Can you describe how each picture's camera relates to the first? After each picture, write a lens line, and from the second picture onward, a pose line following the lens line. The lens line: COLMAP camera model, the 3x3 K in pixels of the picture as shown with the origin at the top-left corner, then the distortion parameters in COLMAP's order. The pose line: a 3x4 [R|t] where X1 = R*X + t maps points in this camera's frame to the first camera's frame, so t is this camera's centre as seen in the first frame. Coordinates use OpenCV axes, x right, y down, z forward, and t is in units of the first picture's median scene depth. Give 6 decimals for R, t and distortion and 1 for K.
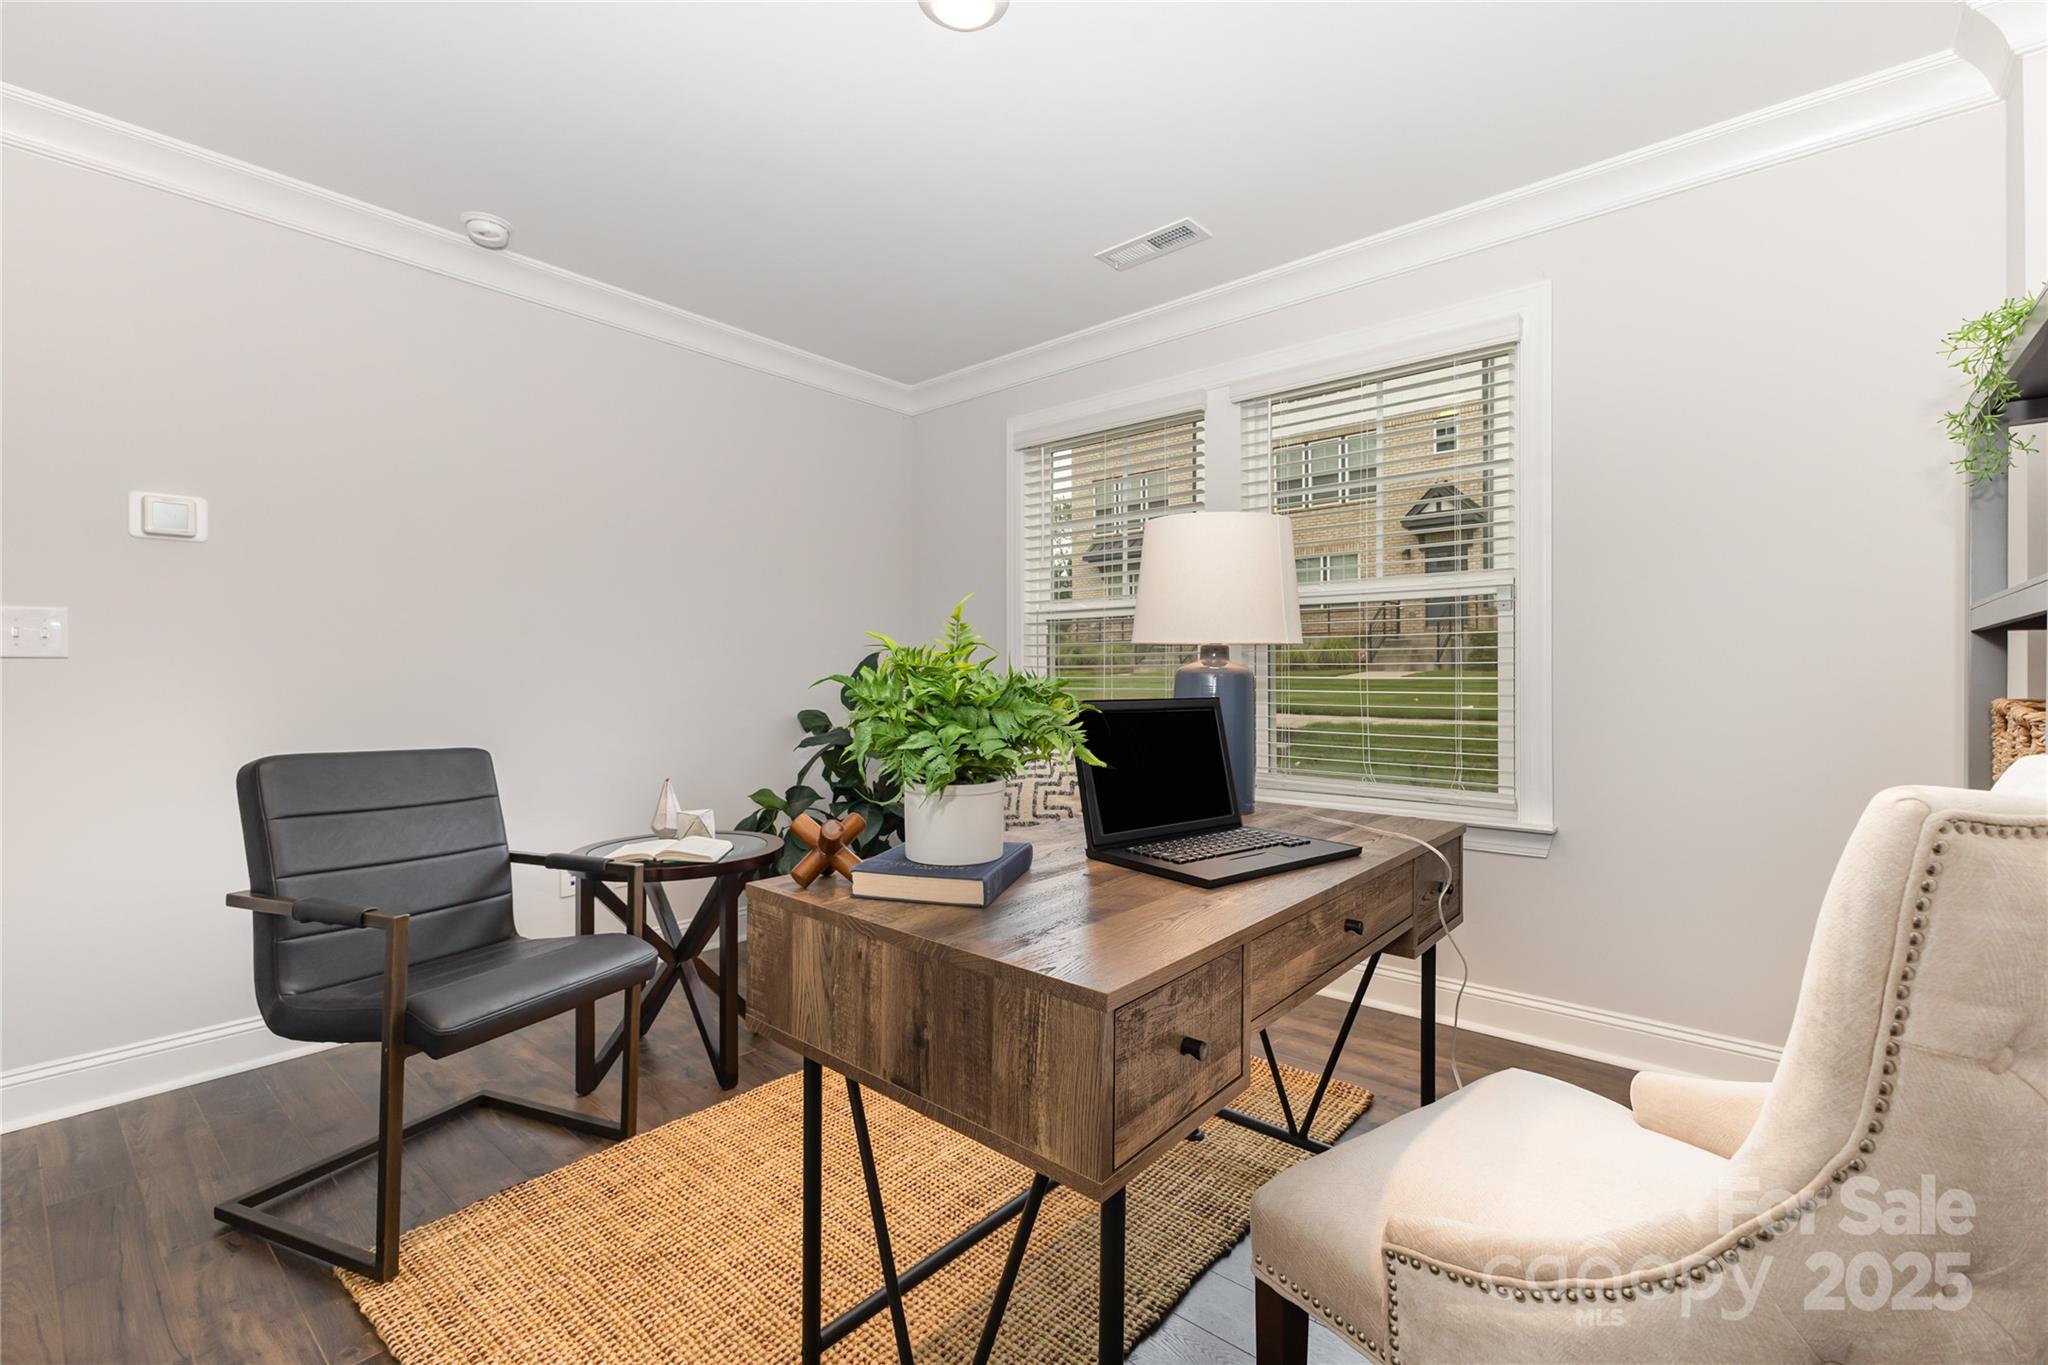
lens RADIAL K [[879.2, 0, 1010.4], [0, 879.2, 680.5], [0, 0, 1]] dist [-0.001850, -0.000033]
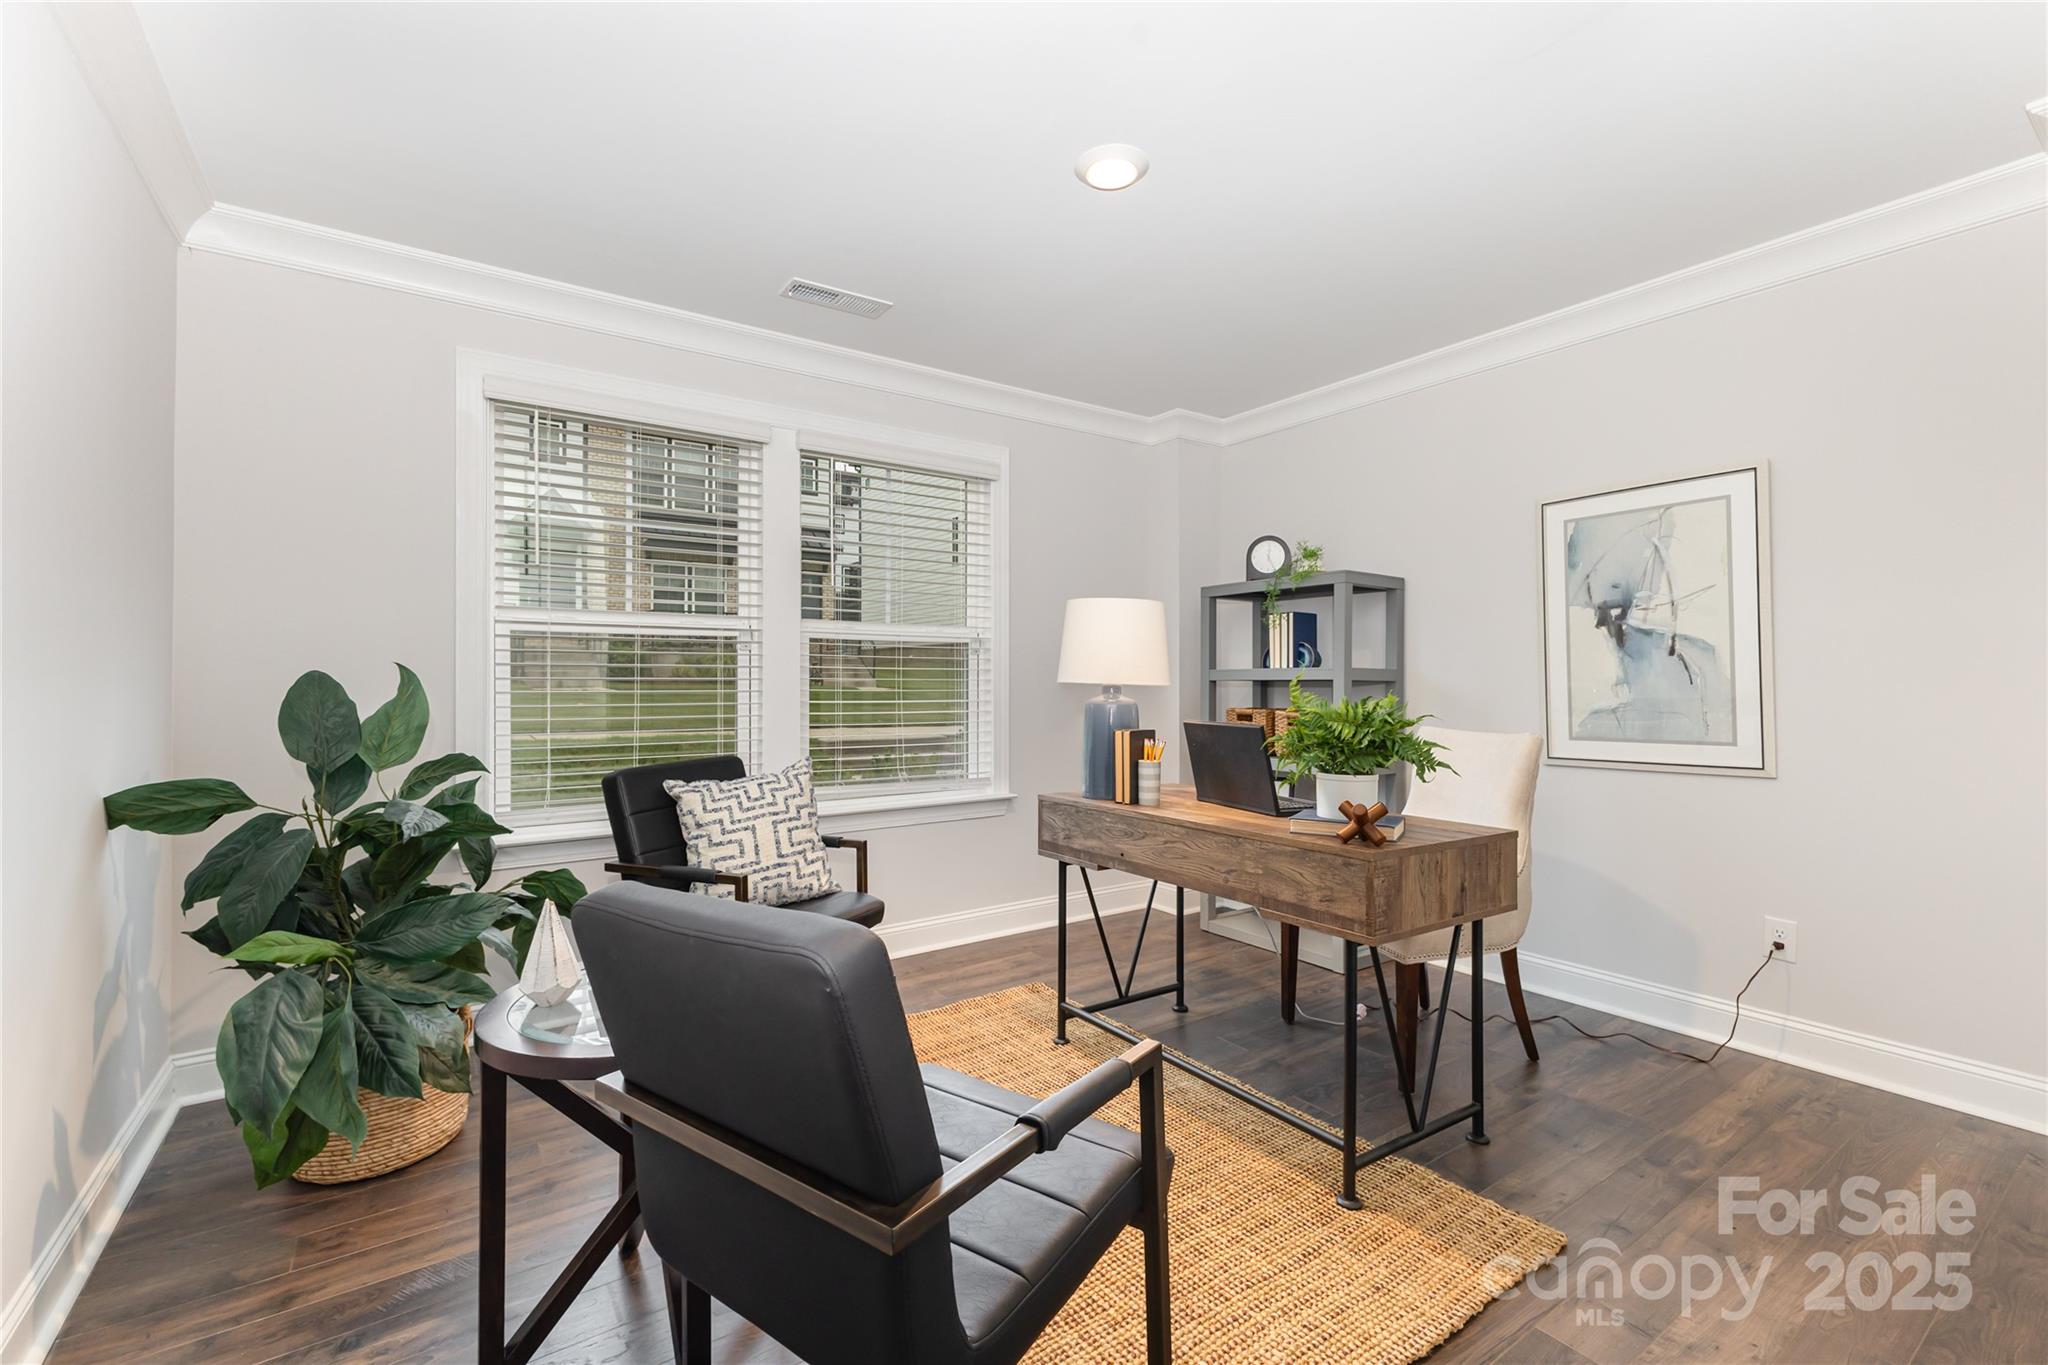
lens RADIAL K [[879.2, 0, 1011.8], [0, 879.2, 686.7], [0, 0, 1]] dist [-0.001850, -0.000033]
pose [[0.238901, 0.020424, 0.970829, -0.819075], [0.002654, 0.999761, -0.021685, -0.004361], [-0.971040, 0.007758, 0.238790, 0.539989]]
